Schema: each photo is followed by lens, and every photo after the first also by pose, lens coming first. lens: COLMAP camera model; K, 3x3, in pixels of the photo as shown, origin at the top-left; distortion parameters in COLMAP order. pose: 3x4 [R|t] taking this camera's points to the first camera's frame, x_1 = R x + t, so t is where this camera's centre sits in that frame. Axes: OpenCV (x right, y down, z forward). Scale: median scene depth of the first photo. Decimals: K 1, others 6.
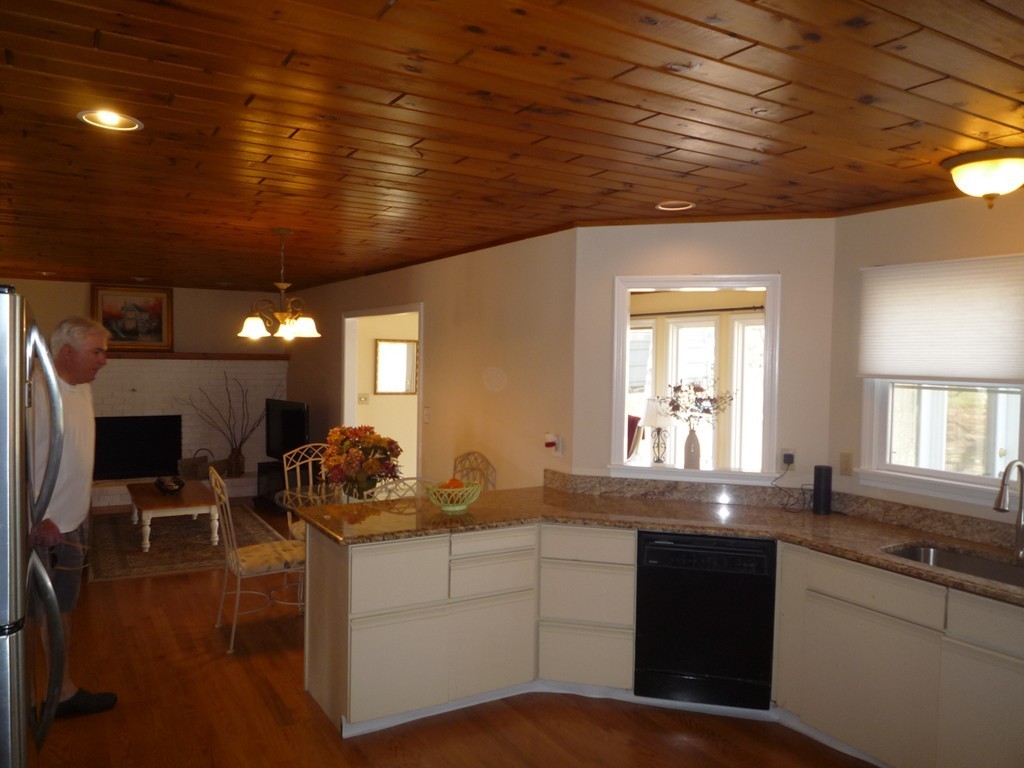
lens RADIAL K [[769.3, 0, 512.2], [0, 769.3, 380.9], [0, 0, 1]] dist [0.003706, -0.038575]
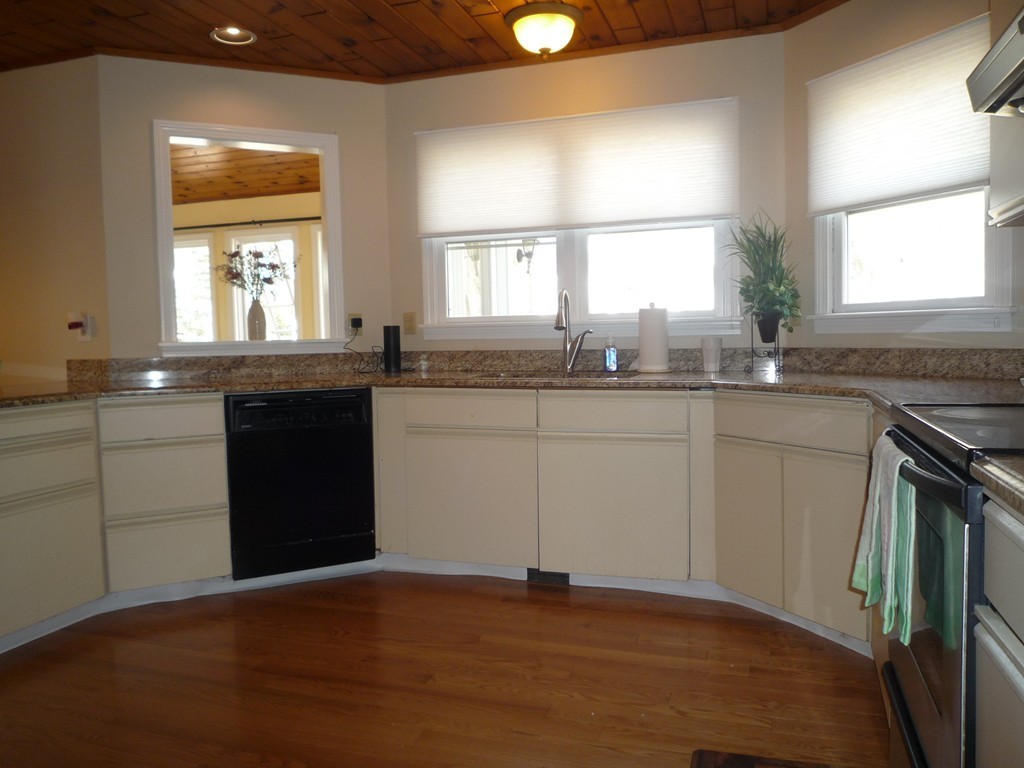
lens RADIAL K [[769.3, 0, 511.6], [0, 769.3, 384.9], [0, 0, 1]] dist [0.003706, -0.038575]
pose [[0.761244, -0.074439, 0.644179, -0.144352], [0.053317, 0.997211, 0.052228, 0.146913], [-0.646270, -0.005413, 0.763090, 0.111697]]
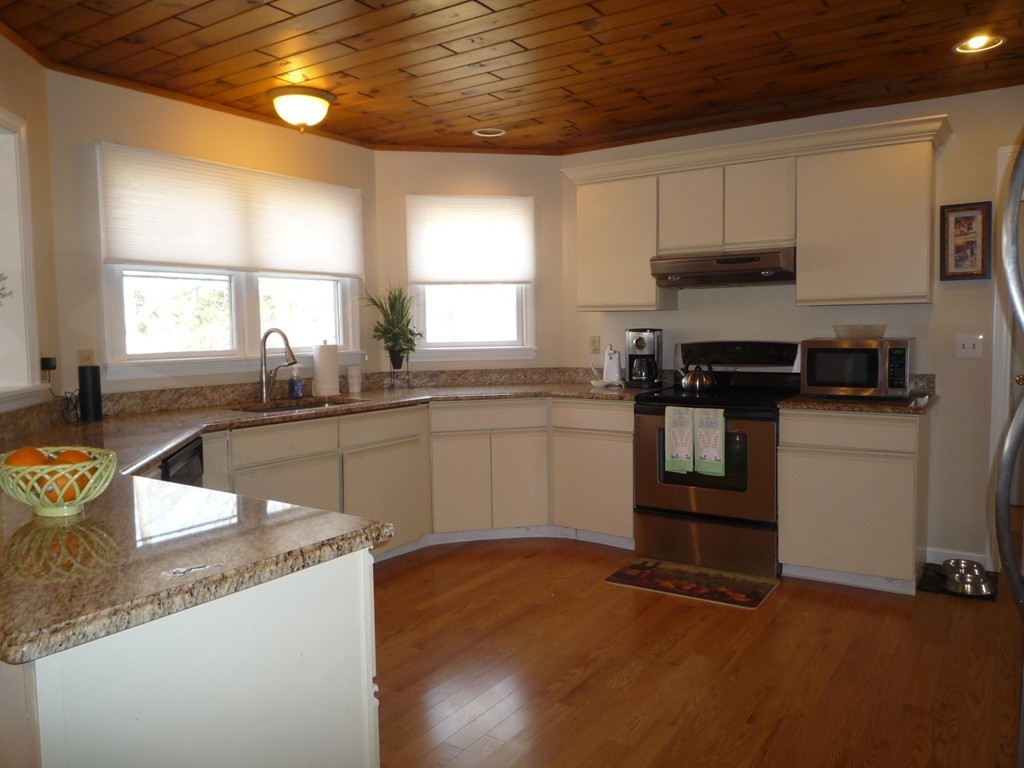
lens RADIAL K [[769.3, 0, 510.7], [0, 769.3, 385.4], [0, 0, 1]] dist [0.003706, -0.038575]
pose [[-0.425989, -0.085229, 0.900705, -0.575959], [0.032860, 0.993438, 0.109545, 0.055180], [-0.904131, 0.076262, -0.420393, 0.949832]]
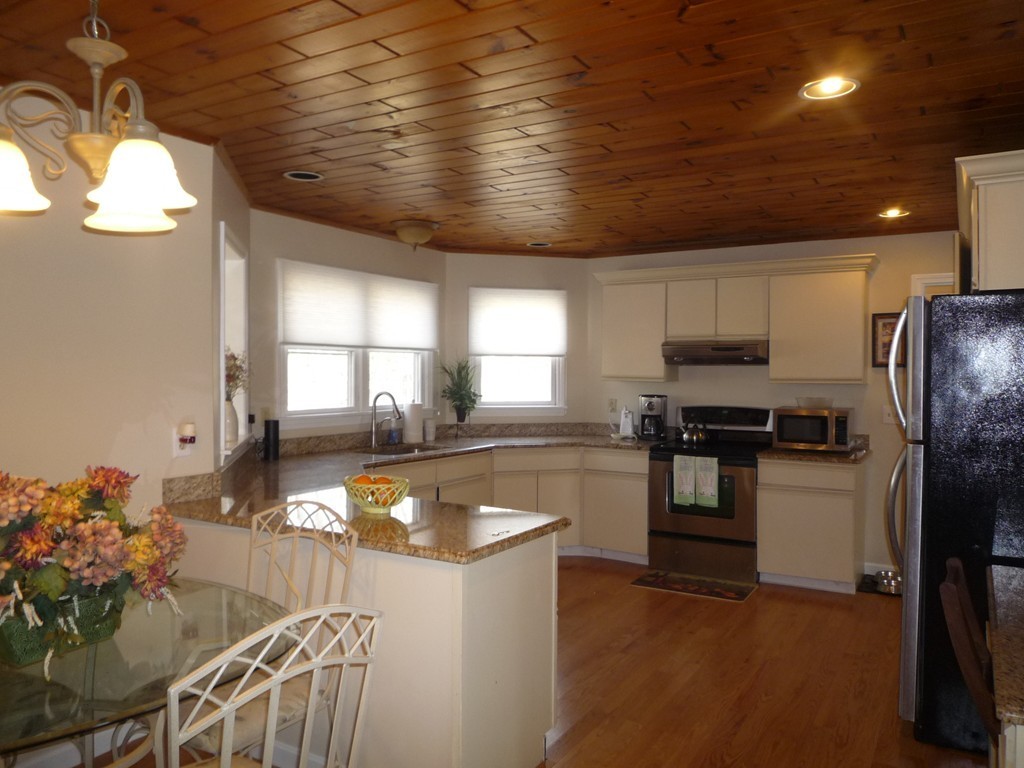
lens RADIAL K [[769.3, 0, 509.2], [0, 769.3, 386.8], [0, 0, 1]] dist [0.003706, -0.038575]
pose [[-0.466584, -0.044250, 0.883369, -0.829810], [0.010324, 0.998407, 0.055466, -0.002455], [-0.884417, 0.035000, -0.465384, 1.246548]]
